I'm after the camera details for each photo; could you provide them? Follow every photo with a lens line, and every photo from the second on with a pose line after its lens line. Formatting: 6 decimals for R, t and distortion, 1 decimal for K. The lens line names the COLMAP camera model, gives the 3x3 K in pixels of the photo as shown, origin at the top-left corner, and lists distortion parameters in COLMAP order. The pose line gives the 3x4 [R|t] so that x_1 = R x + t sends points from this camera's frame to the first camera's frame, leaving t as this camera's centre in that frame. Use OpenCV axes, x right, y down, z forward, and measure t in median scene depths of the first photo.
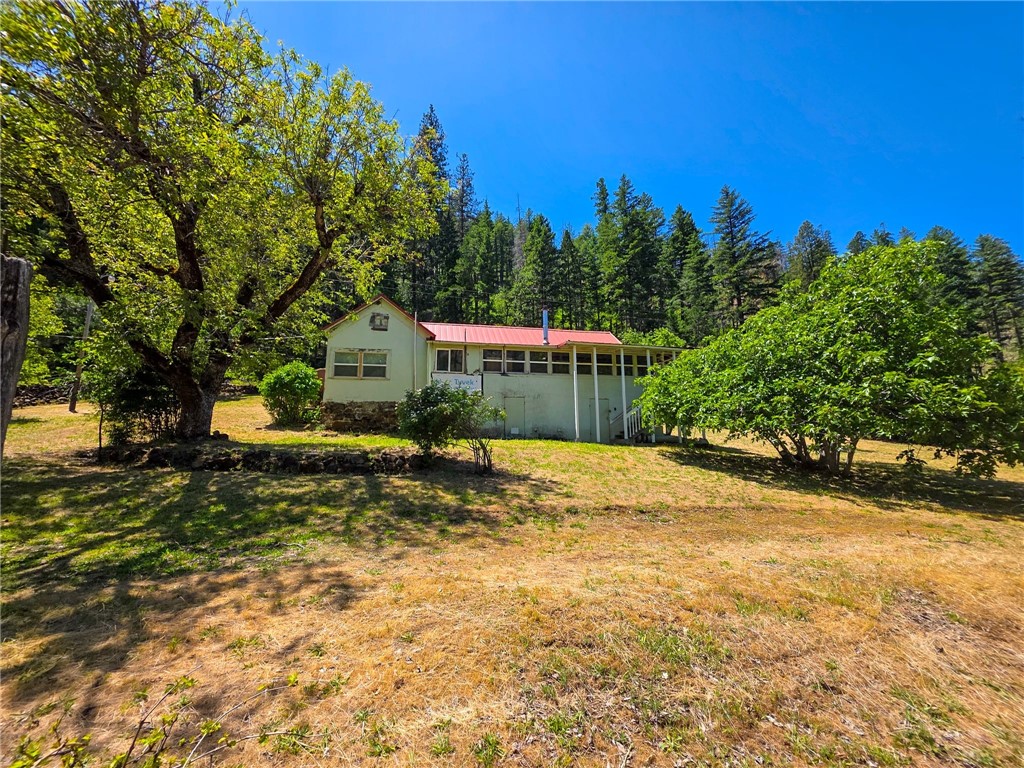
lens RADIAL K [[408.0, 0, 511.2], [0, 408.0, 382.4], [0, 0, 1]] dist [0.002812, -0.000267]
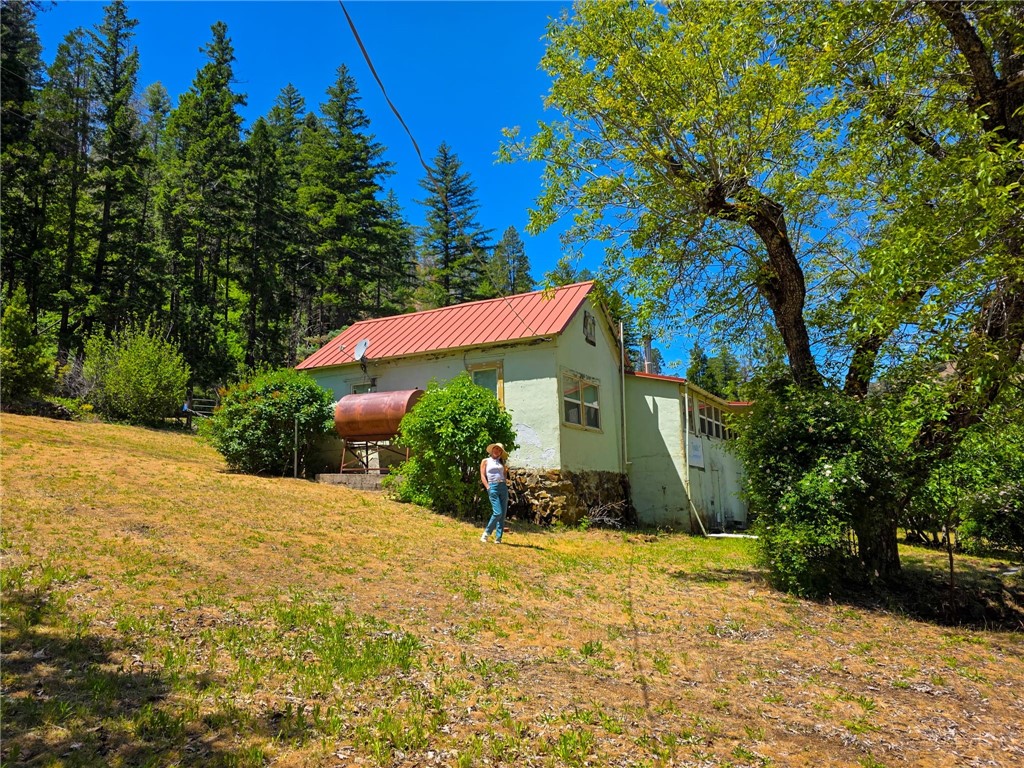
lens RADIAL K [[691.3, 0, 512.0], [0, 691.3, 384.0], [0, 0, 1]] dist [0.079869, -0.000621]
pose [[0.636320, 0.117521, 0.762421, -1.157560], [-0.104751, 0.992337, -0.065535, 0.002514], [-0.764280, -0.038163, 0.643755, 0.480003]]
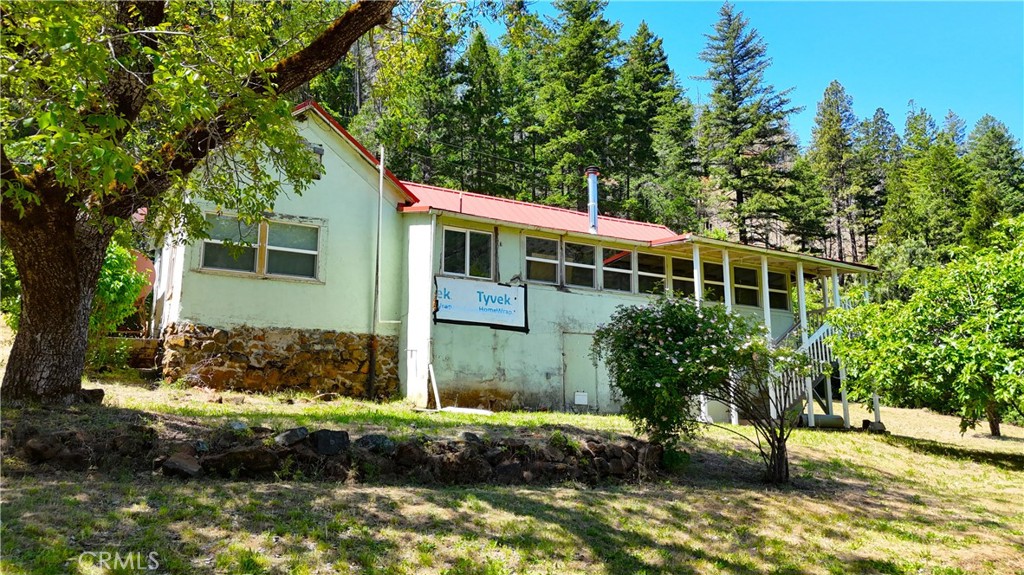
lens RADIAL K [[754.9, 0, 514.3], [0, 754.9, 283.9], [0, 0, 1]] dist [0.073217, -0.065402]
pose [[0.952414, 0.068189, 0.297082, -0.355193], [-0.056472, 0.997257, -0.047856, 0.023600], [-0.299531, 0.028802, 0.953652, 0.105448]]
